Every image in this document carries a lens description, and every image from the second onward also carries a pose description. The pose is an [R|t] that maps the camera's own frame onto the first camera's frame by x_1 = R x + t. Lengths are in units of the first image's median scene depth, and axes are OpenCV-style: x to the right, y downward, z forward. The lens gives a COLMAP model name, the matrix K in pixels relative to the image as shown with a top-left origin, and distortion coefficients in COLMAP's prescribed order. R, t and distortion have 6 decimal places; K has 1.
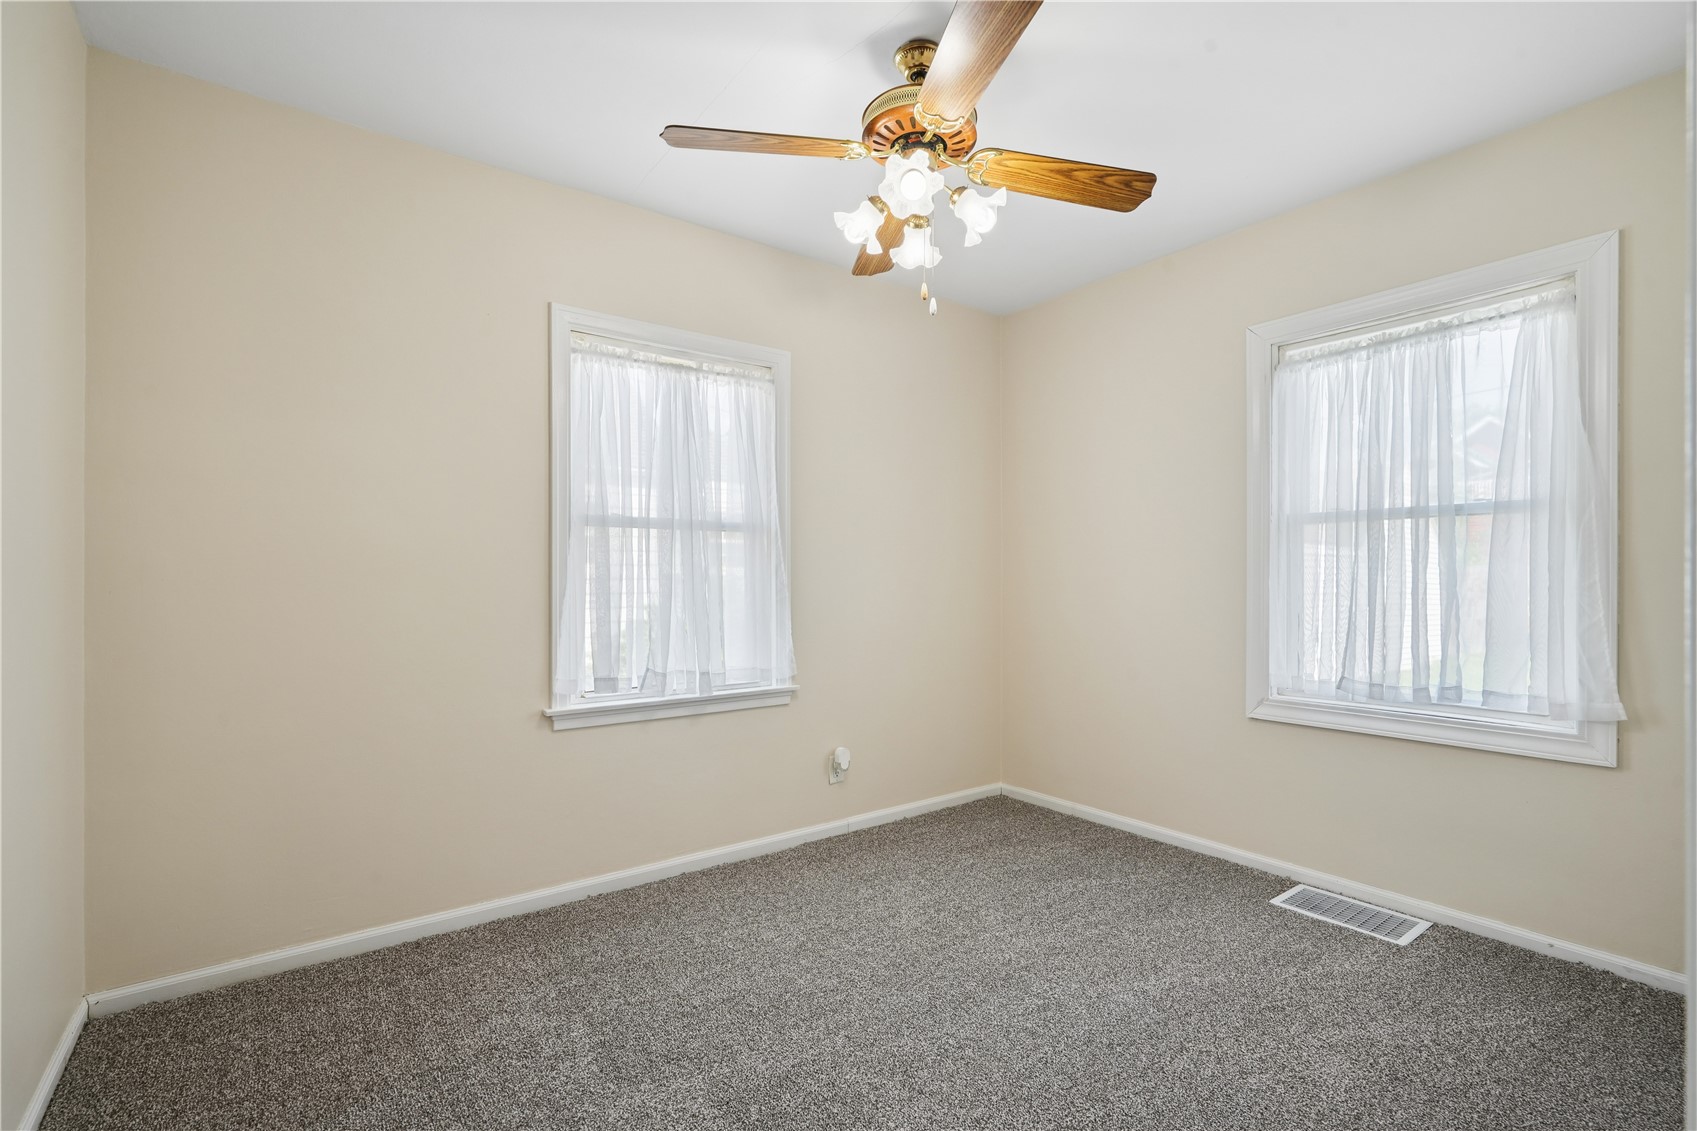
lens RADIAL K [[781.3, 0, 848.7], [0, 781.3, 575.4], [0, 0, 1]] dist [0.003719, 0.000696]
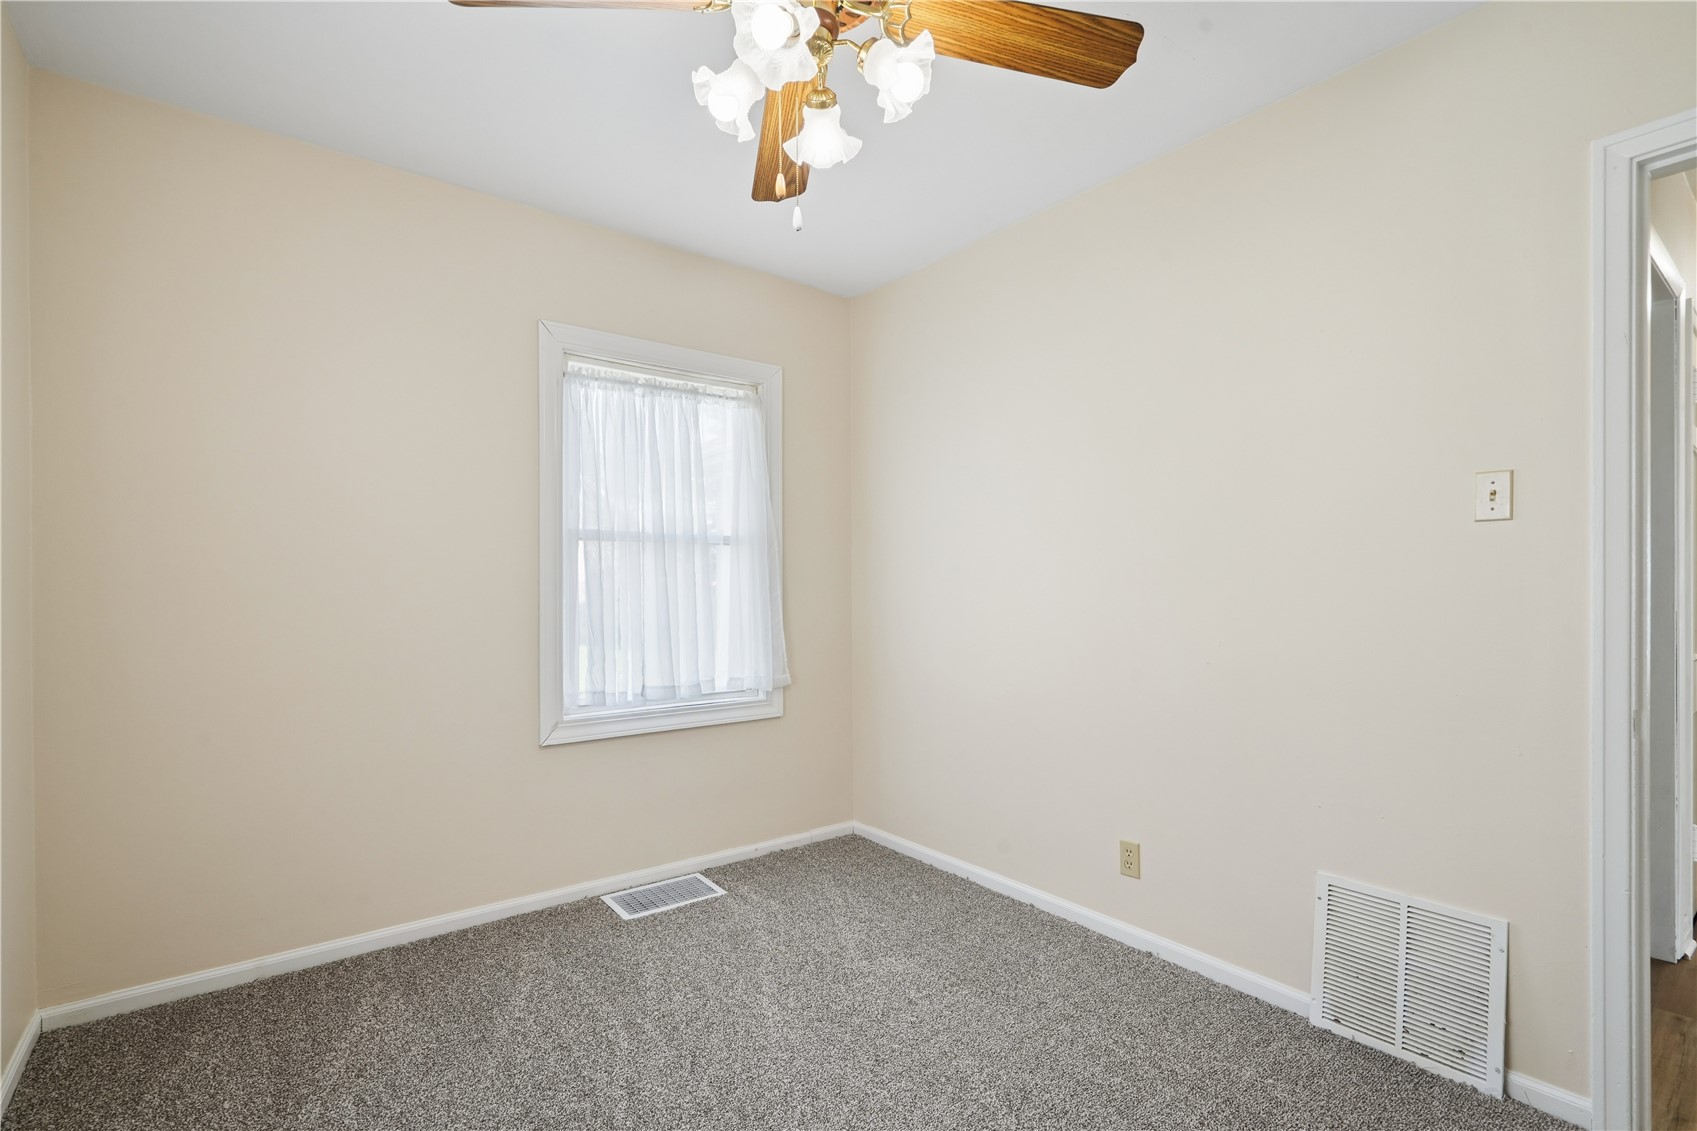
lens RADIAL K [[781.3, 0, 843.7], [0, 781.3, 594.4], [0, 0, 1]] dist [0.003719, 0.000696]
pose [[-0.010284, -0.000422, 0.999947, -0.464327], [0.002924, 0.999996, 0.000452, 0.005395], [-0.999943, 0.002928, -0.010283, 0.746468]]
